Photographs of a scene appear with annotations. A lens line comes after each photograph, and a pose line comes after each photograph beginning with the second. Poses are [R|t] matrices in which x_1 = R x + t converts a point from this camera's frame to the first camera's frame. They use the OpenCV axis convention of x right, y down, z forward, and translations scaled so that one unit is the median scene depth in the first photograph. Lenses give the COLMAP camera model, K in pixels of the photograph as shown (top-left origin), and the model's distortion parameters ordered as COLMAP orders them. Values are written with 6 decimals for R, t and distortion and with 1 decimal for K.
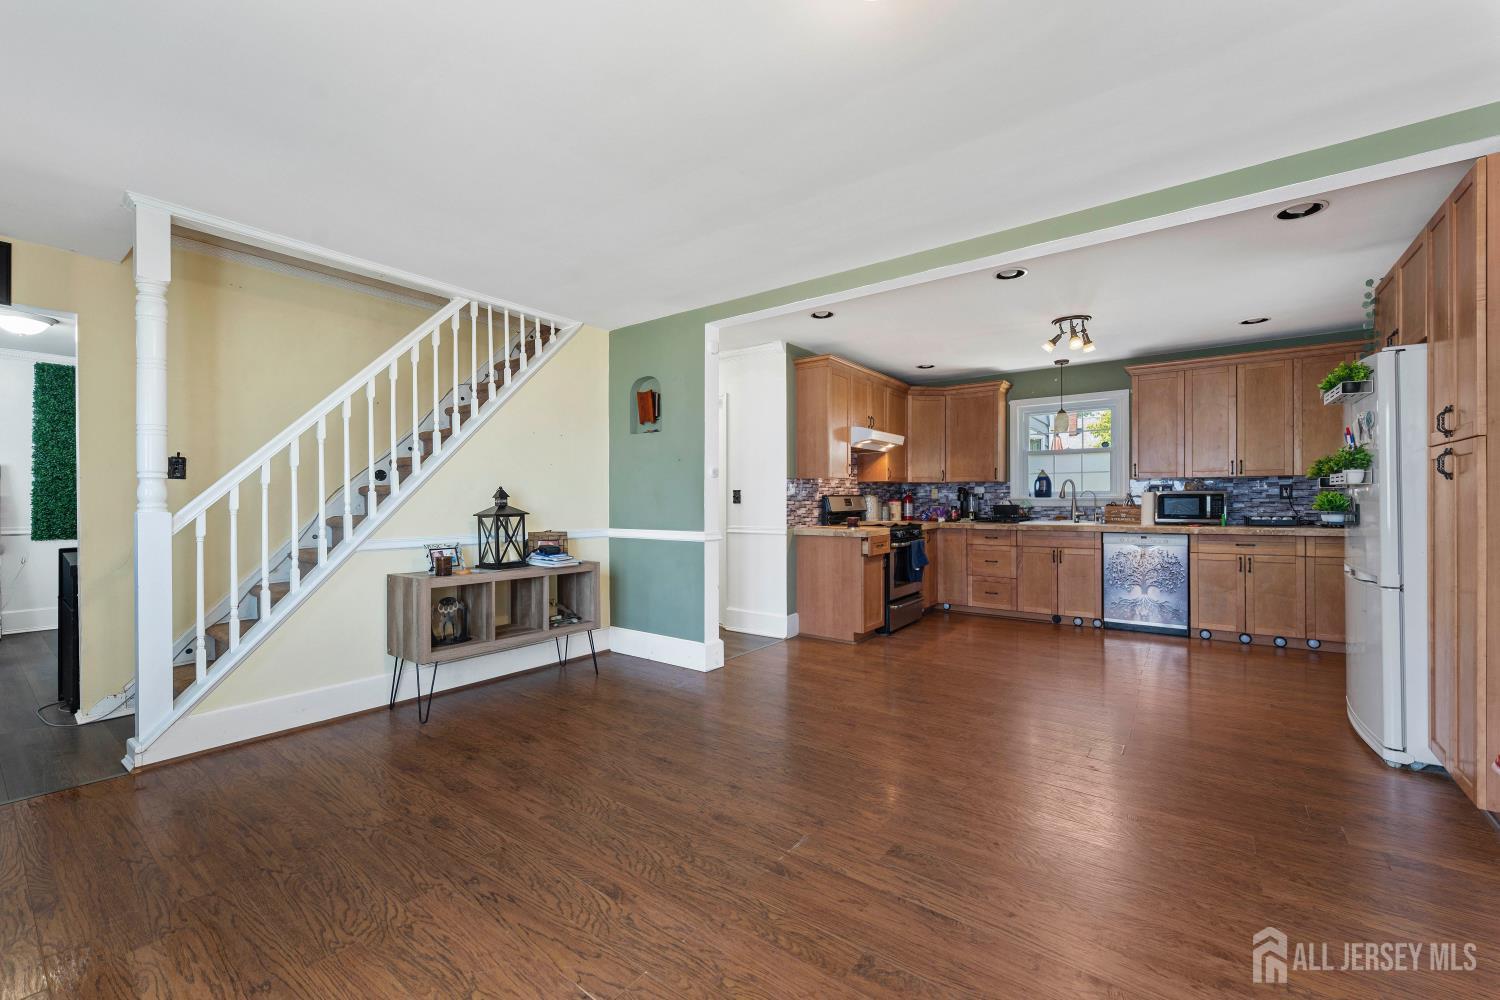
lens RADIAL K [[606.6, 0, 745.9], [0, 606.6, 501.3], [0, 0, 1]] dist [-0.000907, -0.000158]
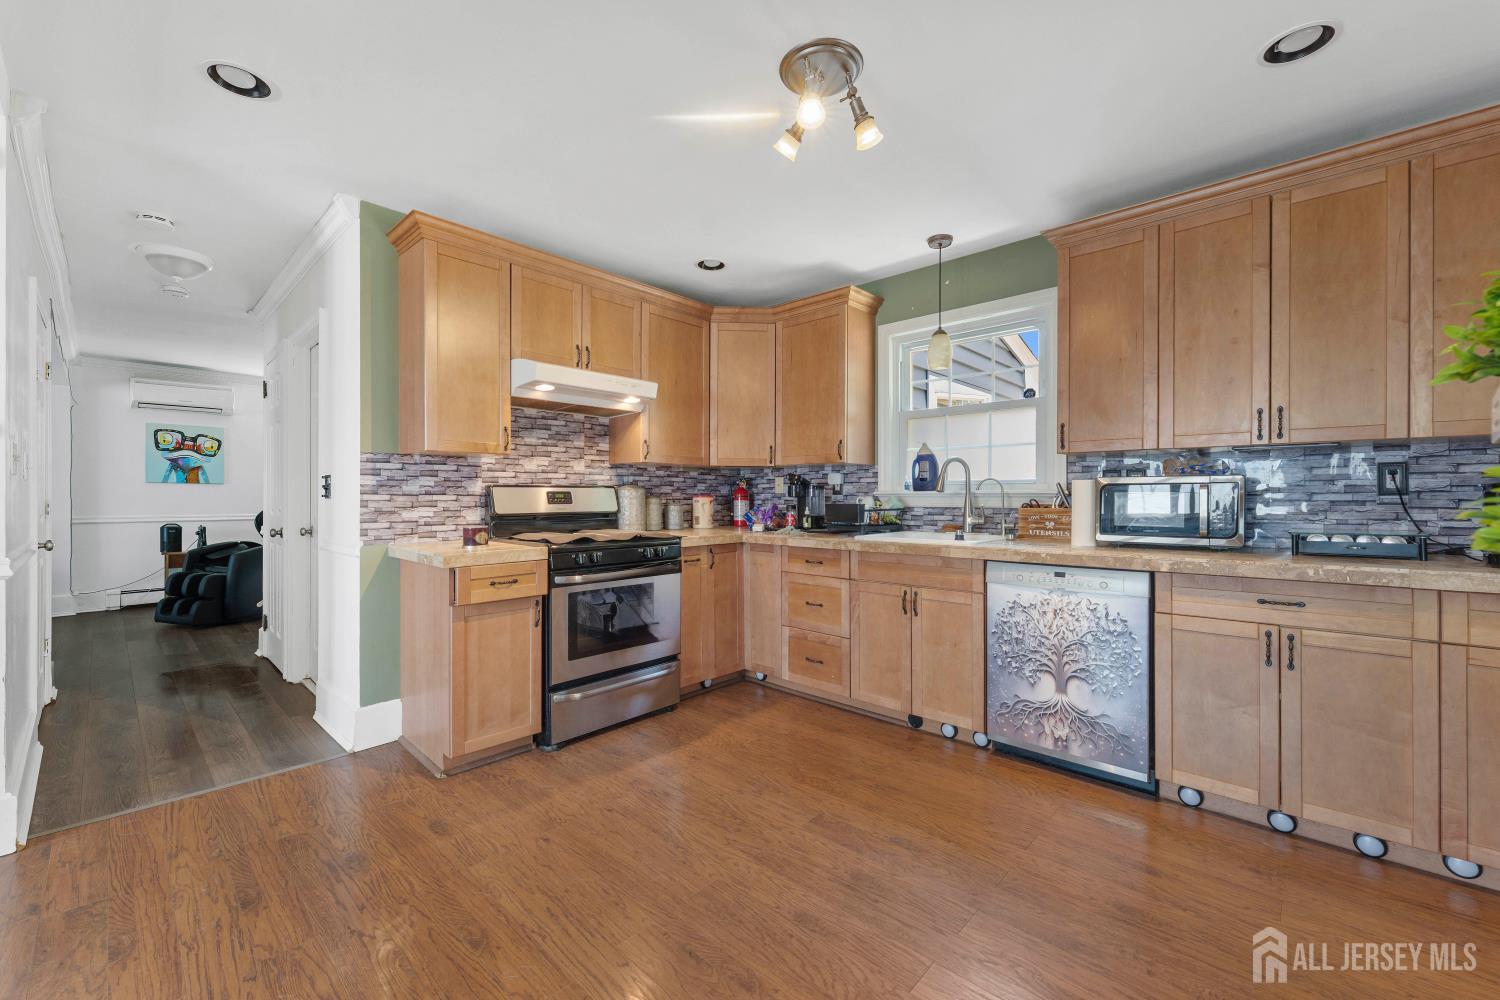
lens RADIAL K [[605.1, 0, 745.4], [0, 605.1, 497.6], [0, 0, 1]] dist [-0.001443, -0.000235]
pose [[0.993853, 0.005003, -0.110593, 0.429982], [-0.005042, 0.999987, -0.000075, 0.000541], [0.110591, 0.000632, 0.993866, 0.465744]]
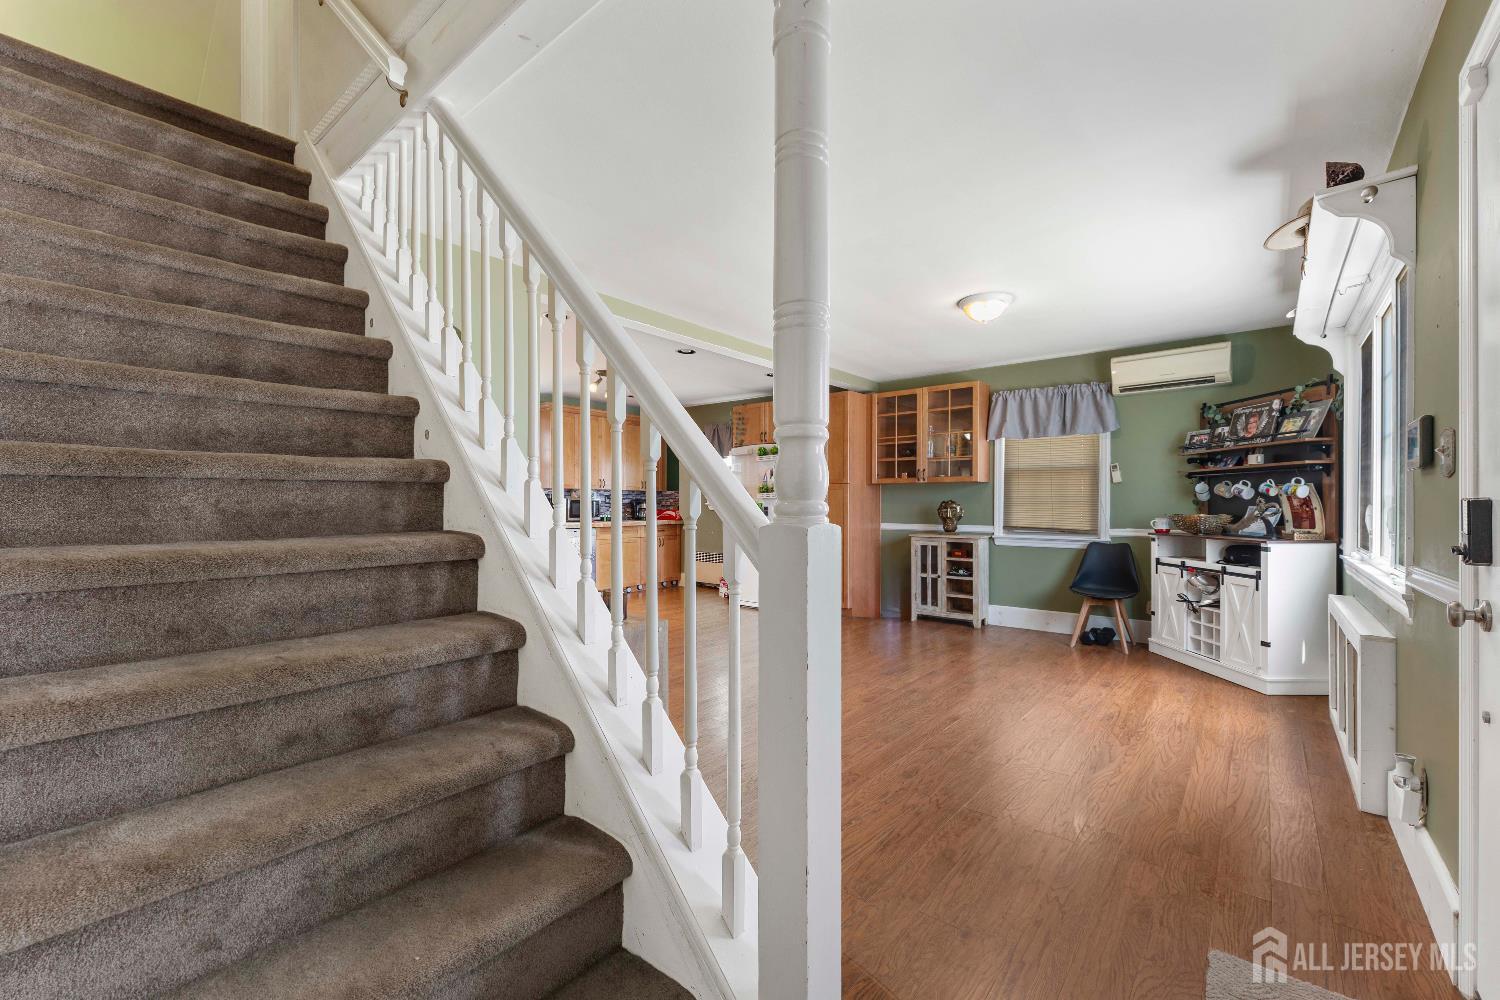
lens RADIAL K [[619.3, 0, 750.0], [0, 619.3, 500.0], [0, 0, 1]] dist [-0.000550, -0.000050]
pose [[0.041491, 0.012308, 0.999063, -0.689674], [0.000359, 0.999924, -0.012334, 0.004582], [-0.999139, 0.000871, 0.041483, 0.503262]]
